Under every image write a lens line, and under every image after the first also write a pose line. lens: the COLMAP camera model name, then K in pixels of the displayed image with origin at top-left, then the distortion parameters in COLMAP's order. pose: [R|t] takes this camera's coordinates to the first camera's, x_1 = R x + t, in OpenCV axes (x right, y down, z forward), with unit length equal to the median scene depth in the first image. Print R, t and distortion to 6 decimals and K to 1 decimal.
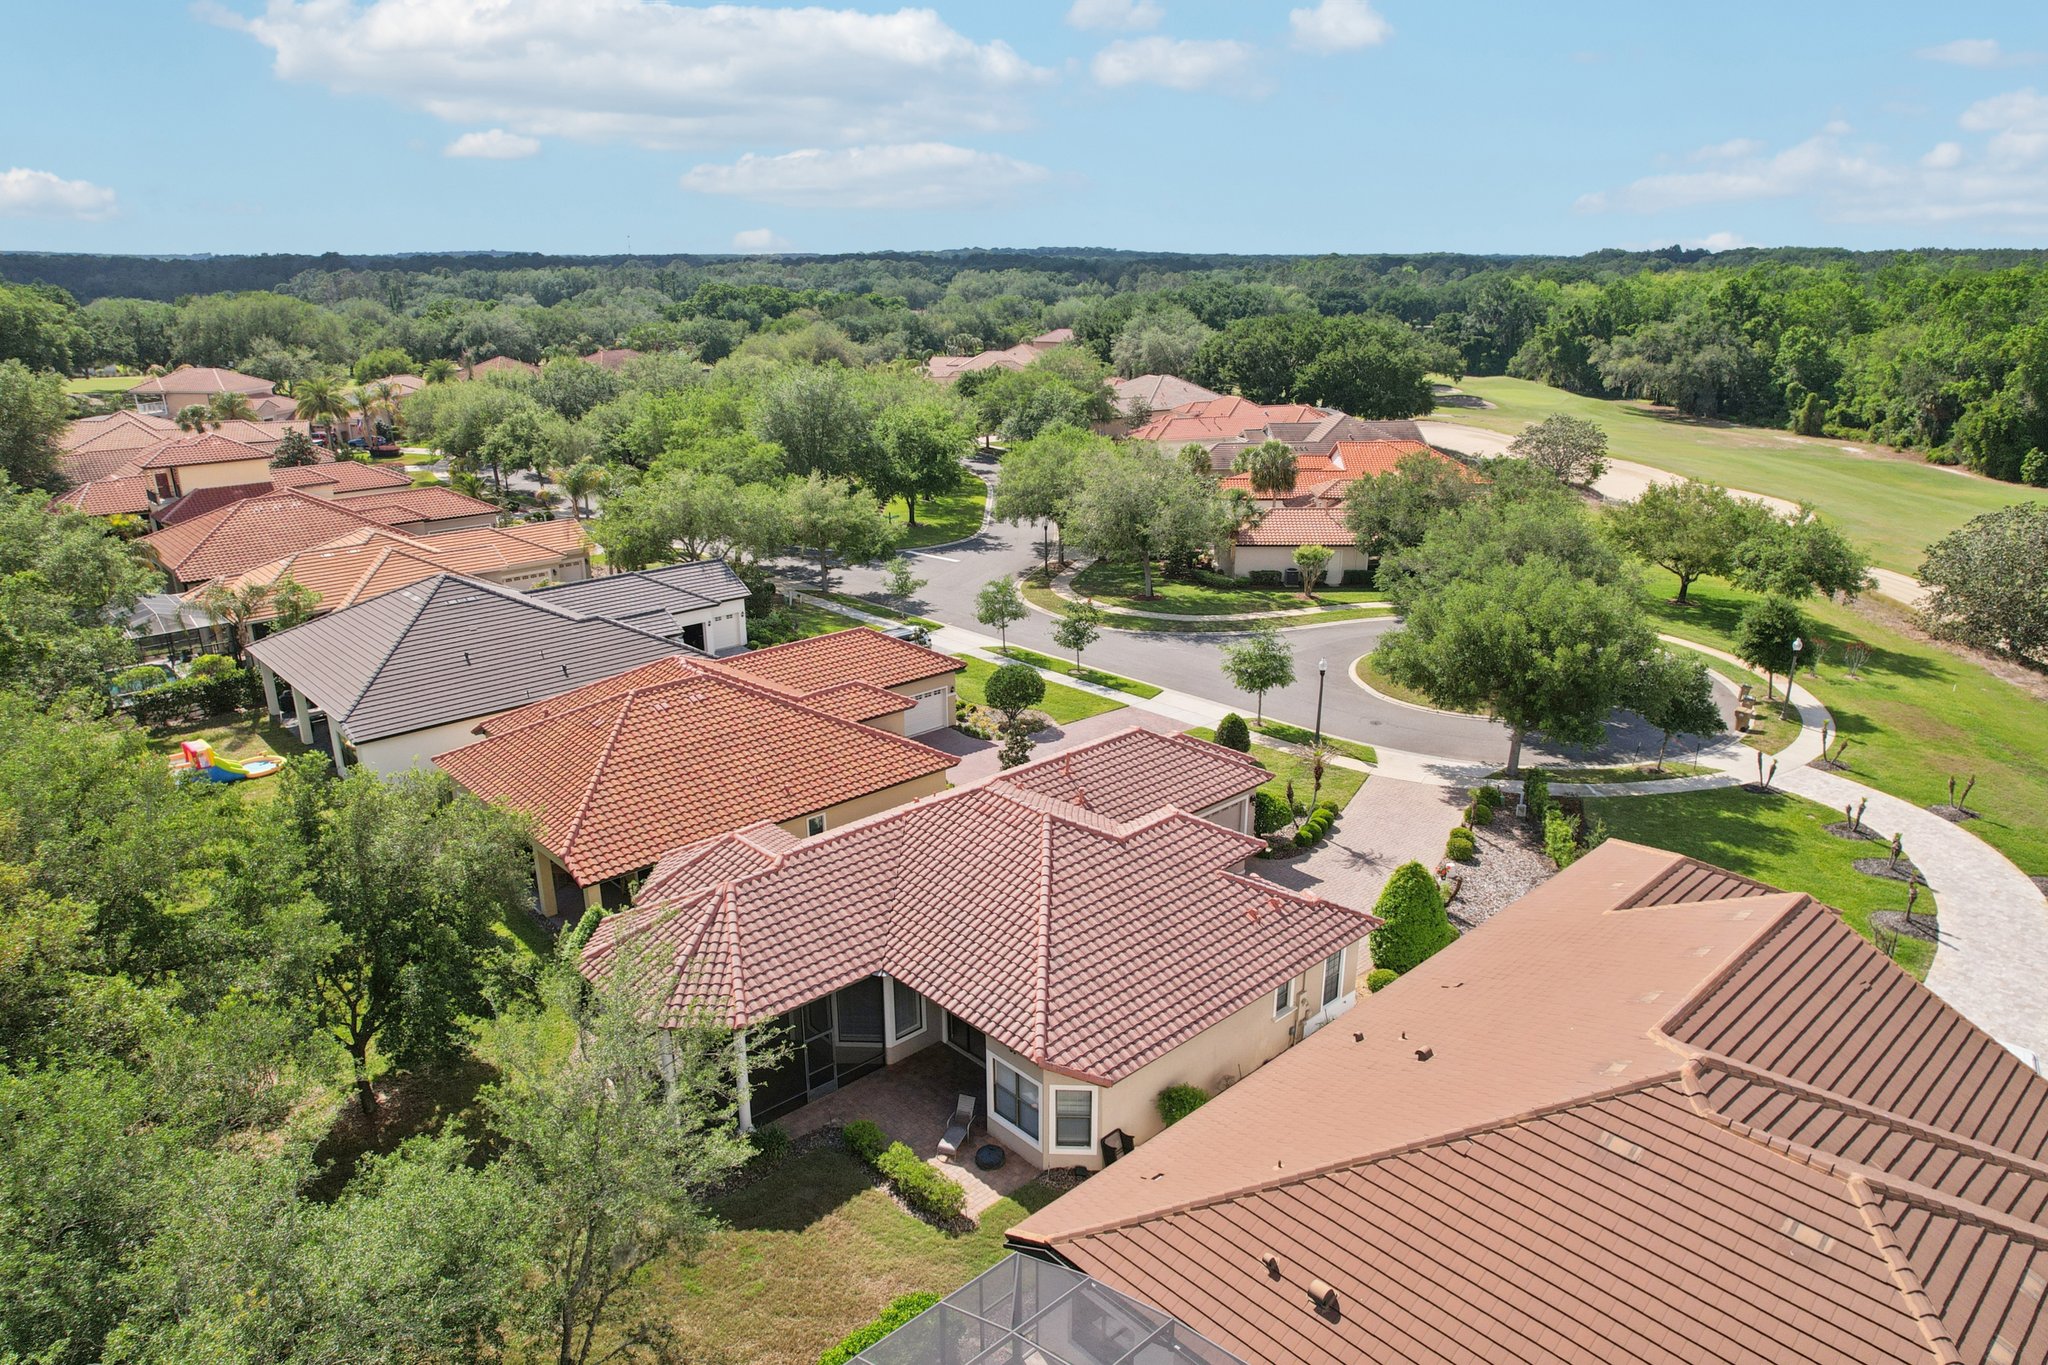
lens RADIAL K [[1310.9, 0, 1046.4], [0, 1310.9, 731.0], [0, 0, 1]] dist [-0.035766, 0.042287]
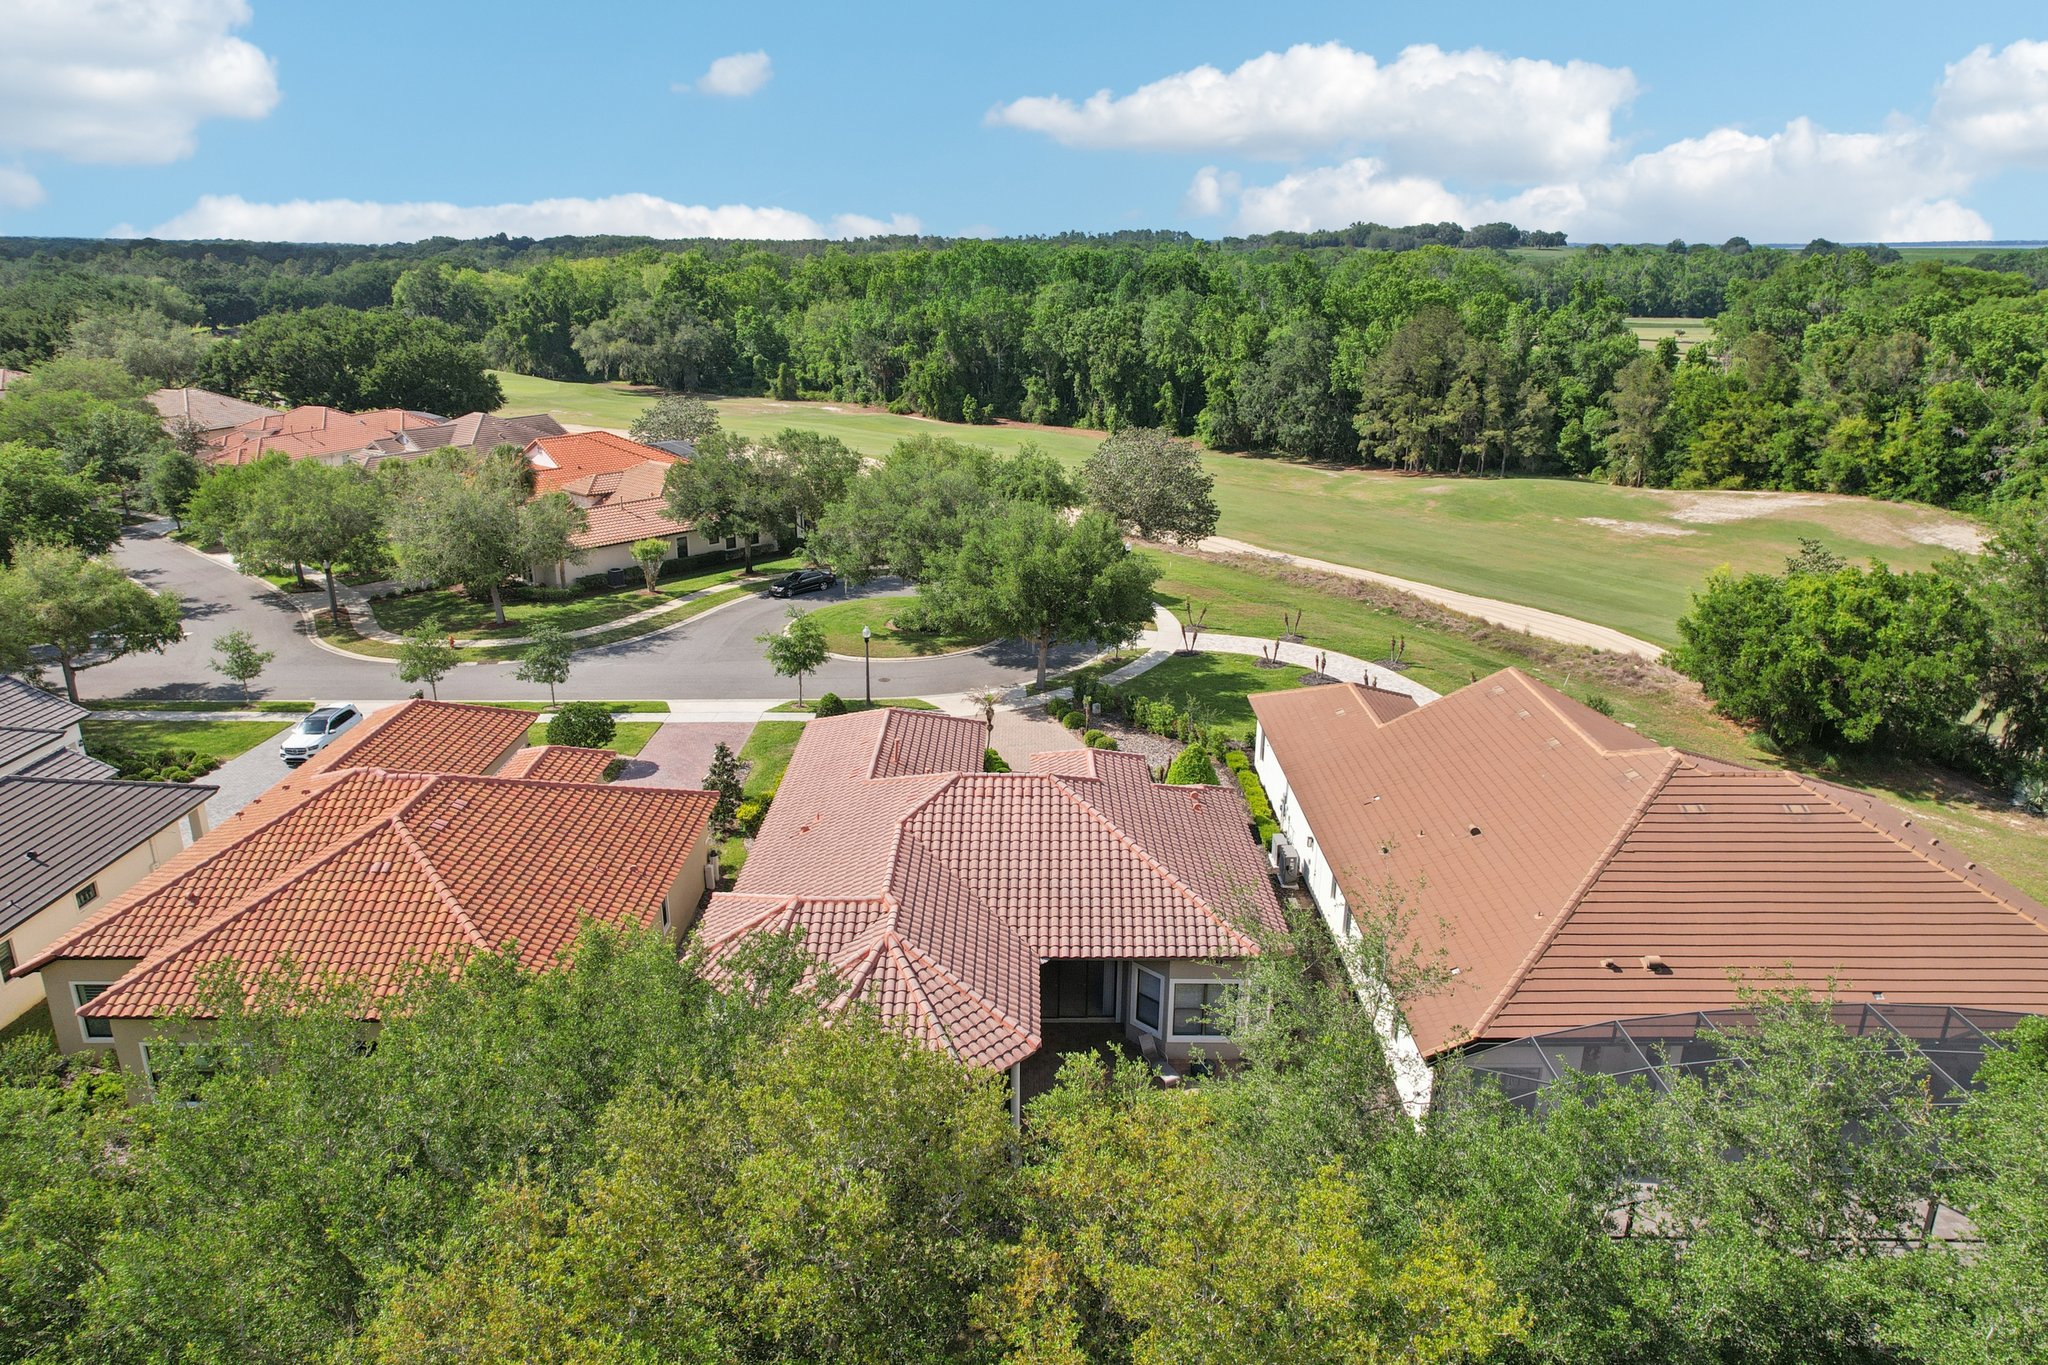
lens RADIAL K [[1310.9, 0, 1012.9], [0, 1310.9, 776.7], [0, 0, 1]] dist [-0.035766, 0.042287]
pose [[0.688312, -0.270749, 0.672995, -0.311812], [0.244188, 0.960073, 0.136497, -0.037010], [-0.683081, 0.070385, 0.726943, 0.106884]]
